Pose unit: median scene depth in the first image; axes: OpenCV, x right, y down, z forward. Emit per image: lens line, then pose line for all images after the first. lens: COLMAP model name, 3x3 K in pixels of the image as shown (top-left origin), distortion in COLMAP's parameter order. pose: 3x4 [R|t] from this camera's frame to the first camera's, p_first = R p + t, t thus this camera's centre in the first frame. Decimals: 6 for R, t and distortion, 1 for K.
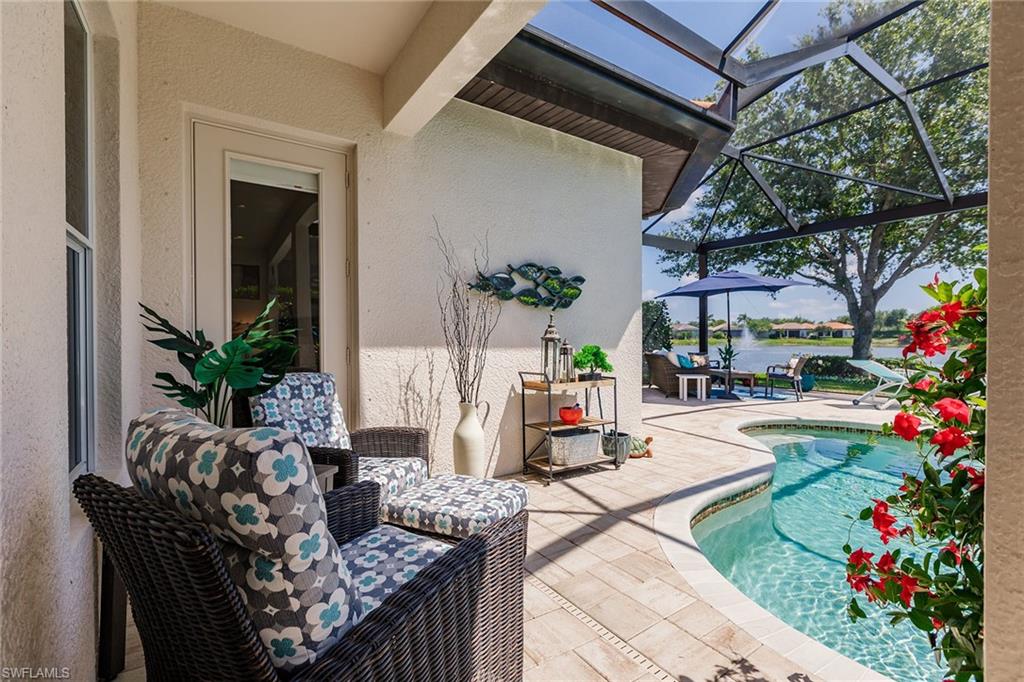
lens RADIAL K [[454.3, 0, 512.0], [0, 454.3, 341.0], [0, 0, 1]] dist [0.002853, 0.000178]
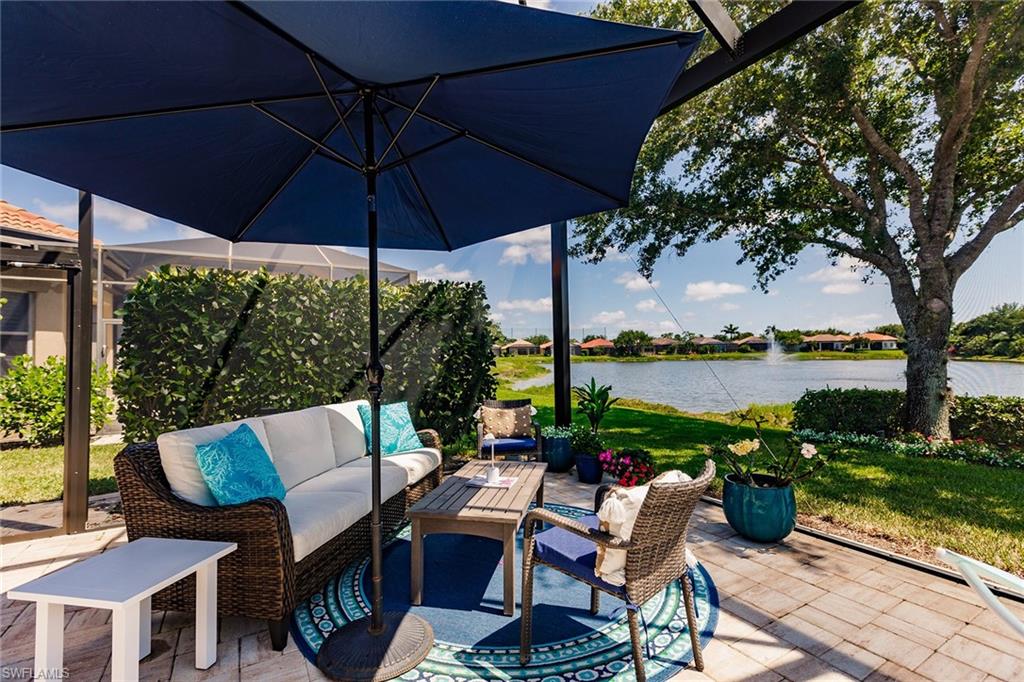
lens RADIAL K [[456.1, 0, 512.0], [0, 456.1, 341.0], [0, 0, 1]] dist [0.002500, 0.000182]
pose [[0.998535, -0.014544, -0.052115, 0.585011], [0.012640, 0.999247, -0.036683, -0.015828], [0.052609, 0.035970, 0.997967, 0.809921]]
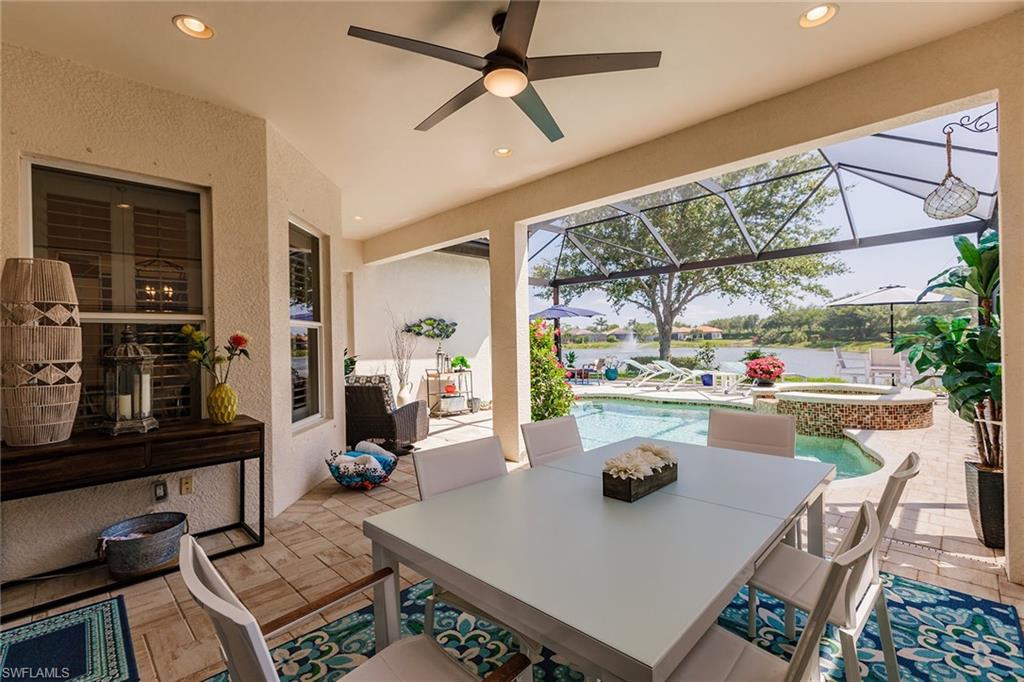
lens RADIAL K [[456.1, 0, 512.0], [0, 456.1, 341.0], [0, 0, 1]] dist [0.002500, 0.000182]
pose [[0.979255, -0.016753, 0.201937, -0.008078], [0.019327, 0.999755, -0.010785, -0.015799], [-0.201707, 0.014464, 0.979339, -0.547996]]
